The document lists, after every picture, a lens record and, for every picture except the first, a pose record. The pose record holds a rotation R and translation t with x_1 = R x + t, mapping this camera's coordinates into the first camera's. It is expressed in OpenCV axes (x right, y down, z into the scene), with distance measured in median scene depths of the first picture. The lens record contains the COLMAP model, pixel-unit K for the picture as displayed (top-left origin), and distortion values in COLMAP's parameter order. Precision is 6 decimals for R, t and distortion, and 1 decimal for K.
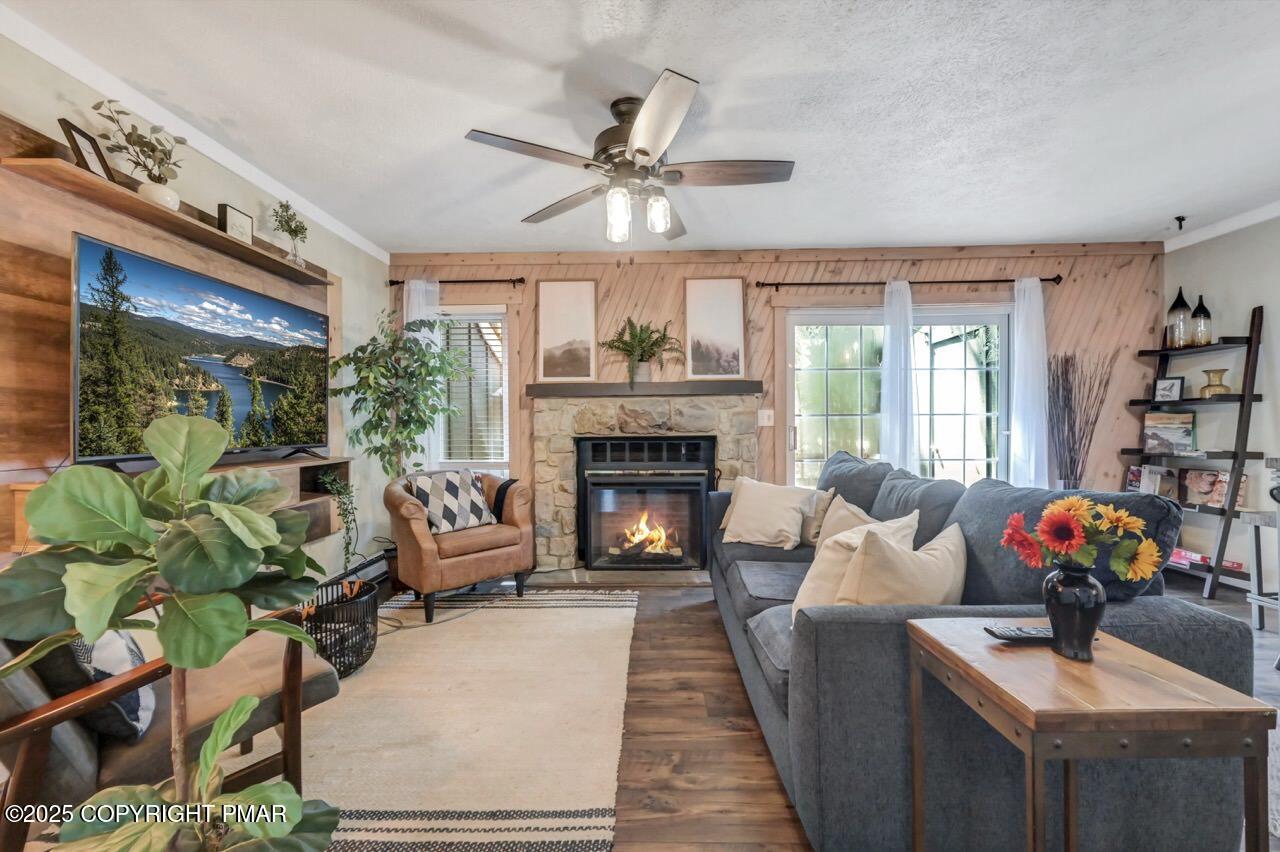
lens RADIAL K [[511.7, 0, 635.5], [0, 511.7, 432.1], [0, 0, 1]] dist [-0.000578, -0.000410]
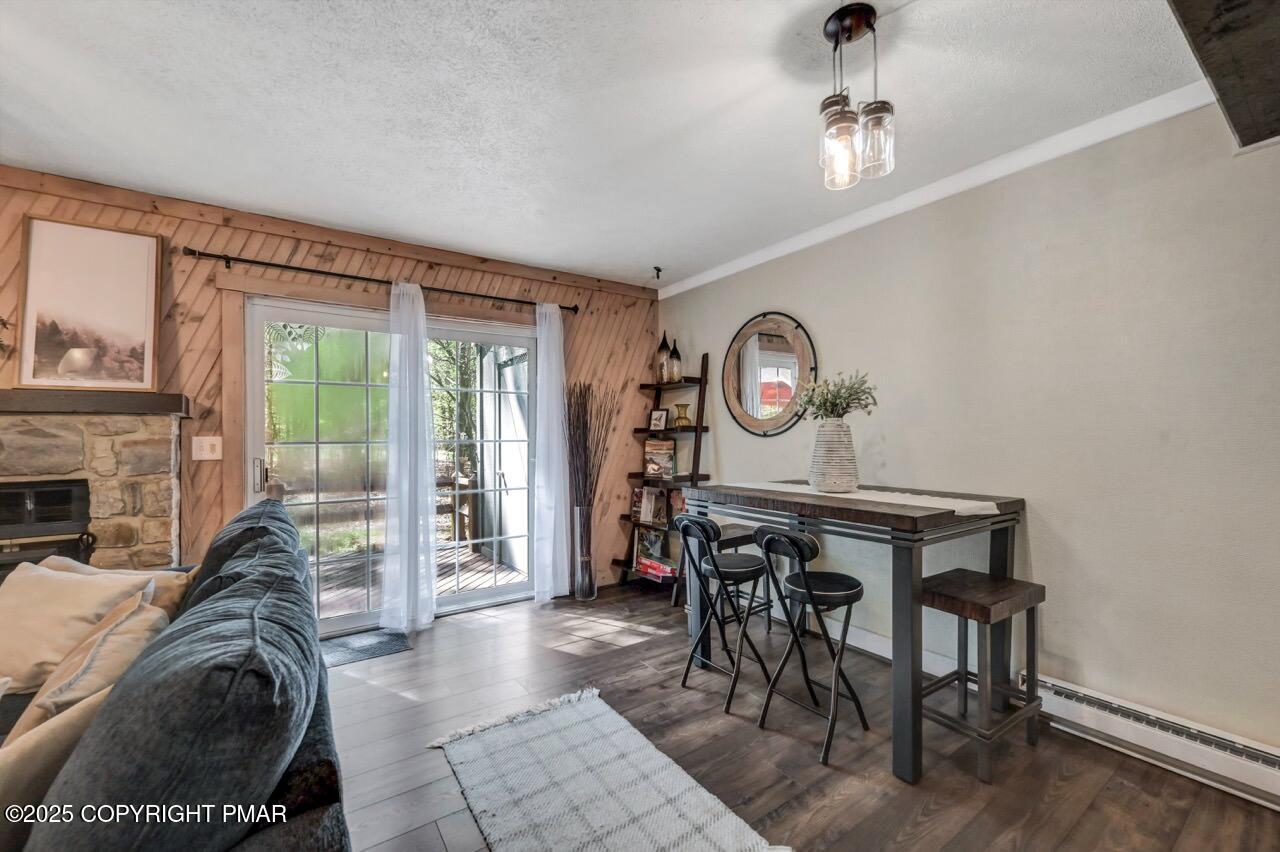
lens RADIAL K [[511.7, 0, 646.8], [0, 511.7, 434.3], [0, 0, 1]] dist [-0.000578, -0.000410]
pose [[0.803743, 0.003103, 0.594968, 0.329085], [0.007278, 0.999860, -0.015046, -0.032373], [-0.594932, 0.016424, 0.803608, 0.098079]]
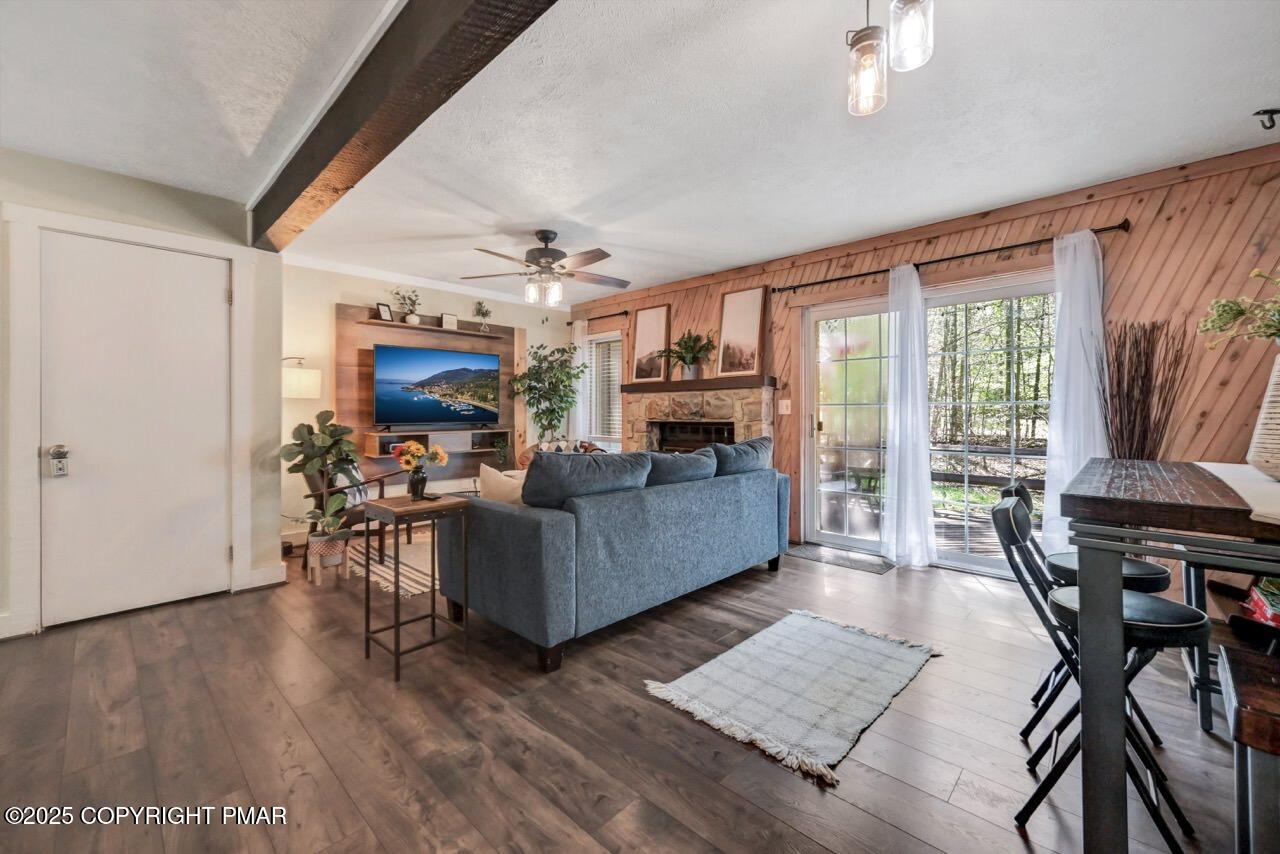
lens RADIAL K [[510.0, 0, 642.1], [0, 510.0, 413.8], [0, 0, 1]] dist [0.001541, -0.000322]
pose [[0.745806, 0.007560, -0.666120, 0.786650], [-0.009923, 0.999951, 0.000238, -0.010595], [0.666089, 0.006432, 0.745844, -0.045122]]
